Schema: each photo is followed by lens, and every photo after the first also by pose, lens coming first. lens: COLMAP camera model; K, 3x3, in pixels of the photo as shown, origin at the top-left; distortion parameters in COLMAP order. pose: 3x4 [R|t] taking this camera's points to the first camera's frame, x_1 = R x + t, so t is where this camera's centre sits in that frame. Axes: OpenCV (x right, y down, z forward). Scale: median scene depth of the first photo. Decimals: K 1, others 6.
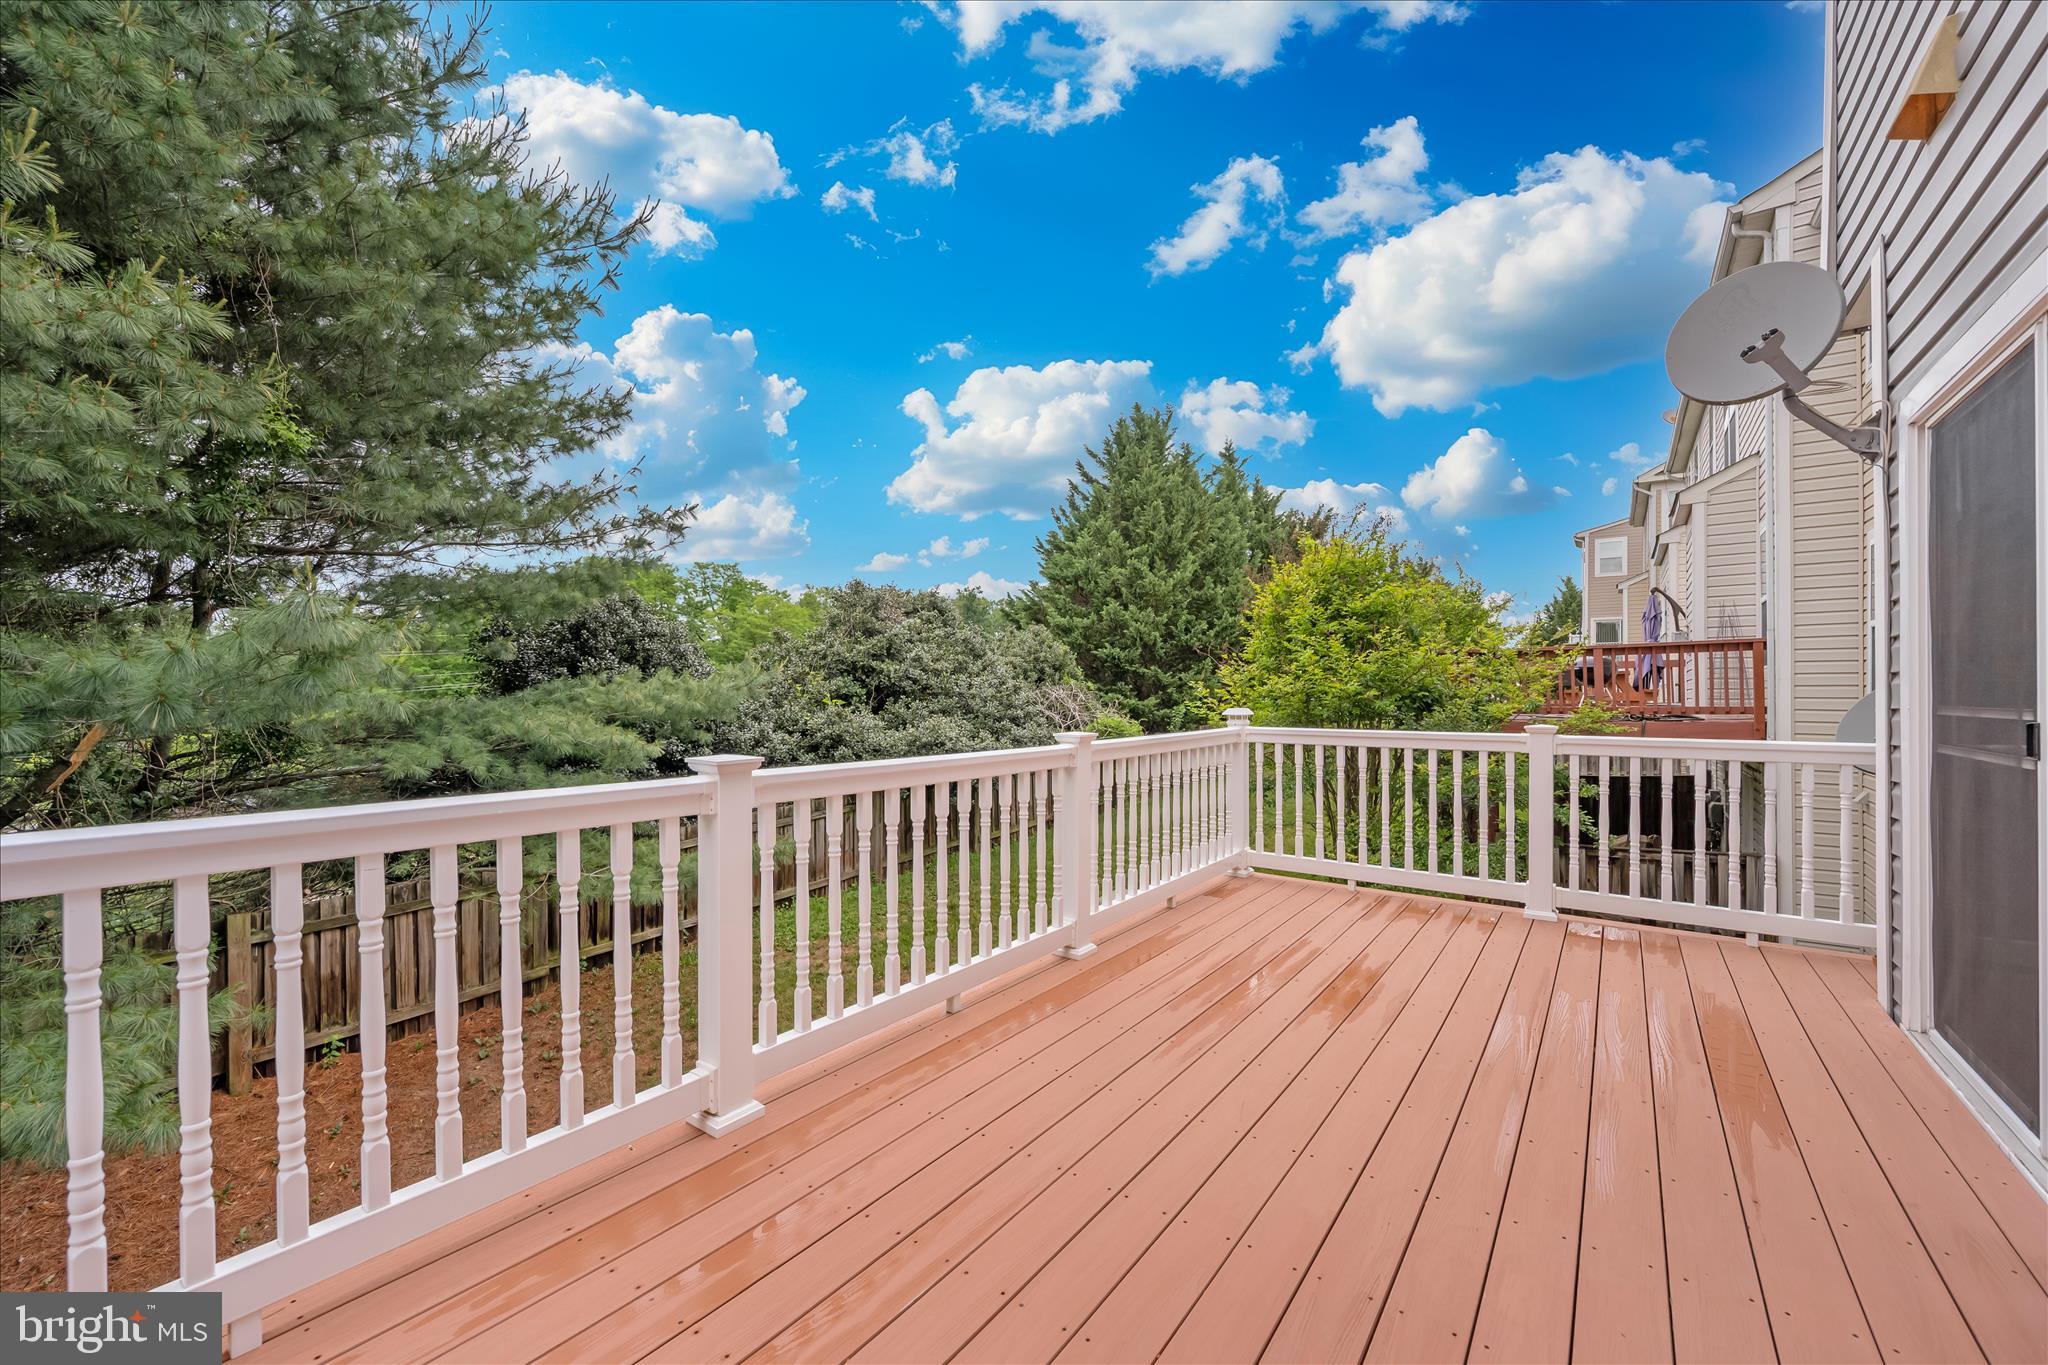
lens RADIAL K [[806.2, 0, 1015.0], [0, 806.2, 683.1], [0, 0, 1]] dist [-0.001688, 0.000305]
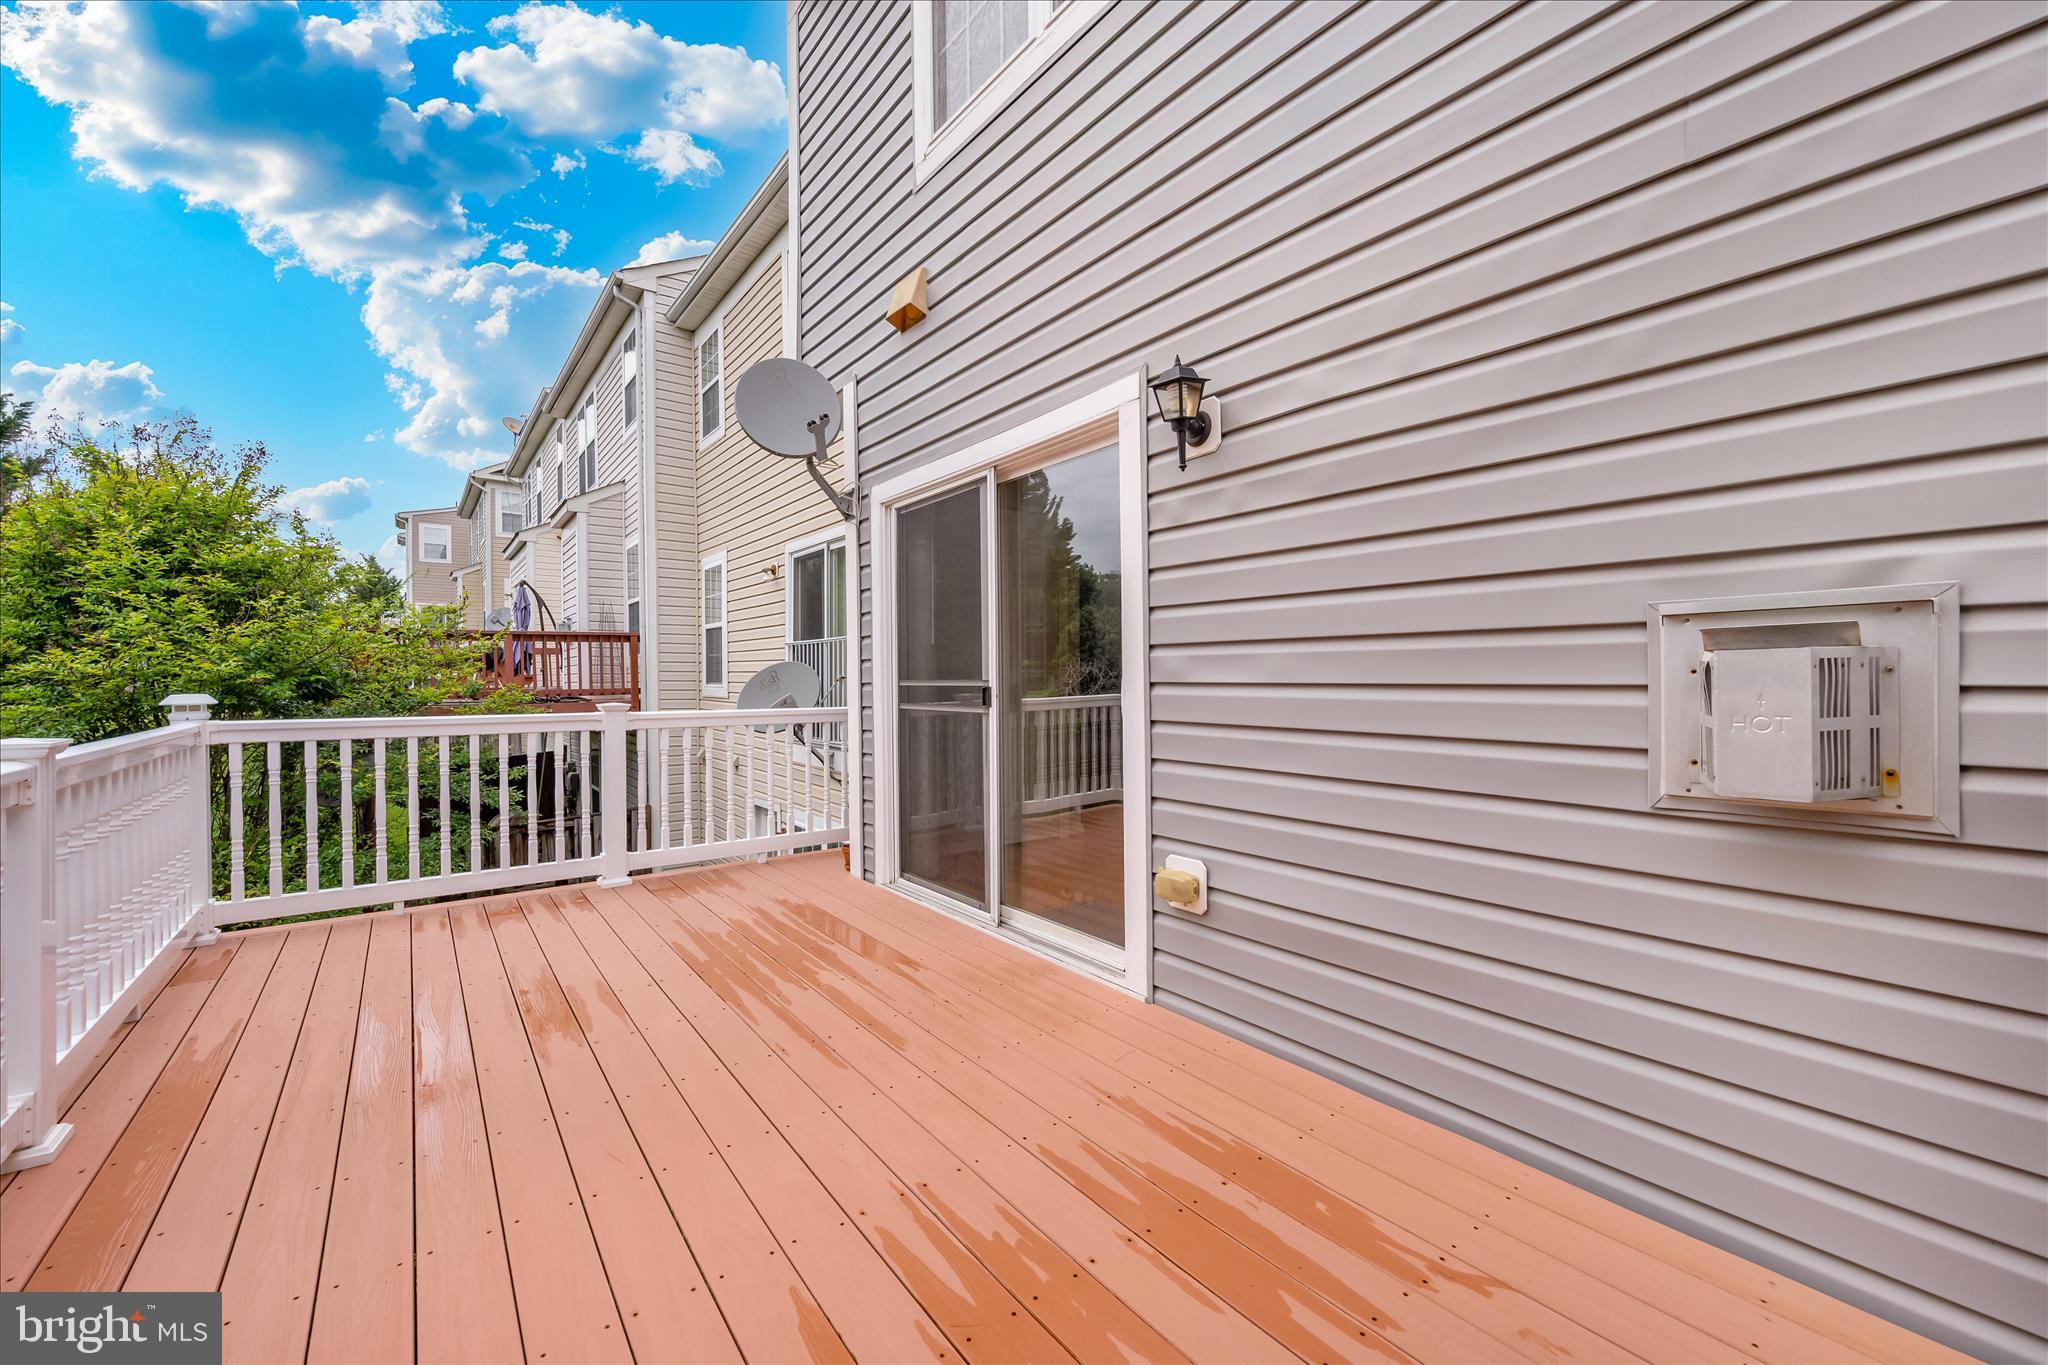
lens RADIAL K [[806.2, 0, 1017.9], [0, 806.2, 683.5], [0, 0, 1]] dist [-0.001688, 0.000305]
pose [[0.261141, -0.005462, 0.965285, -0.113291], [-0.010596, 0.999908, 0.008524, 0.005543], [-0.965242, -0.012454, 0.261059, 0.102298]]
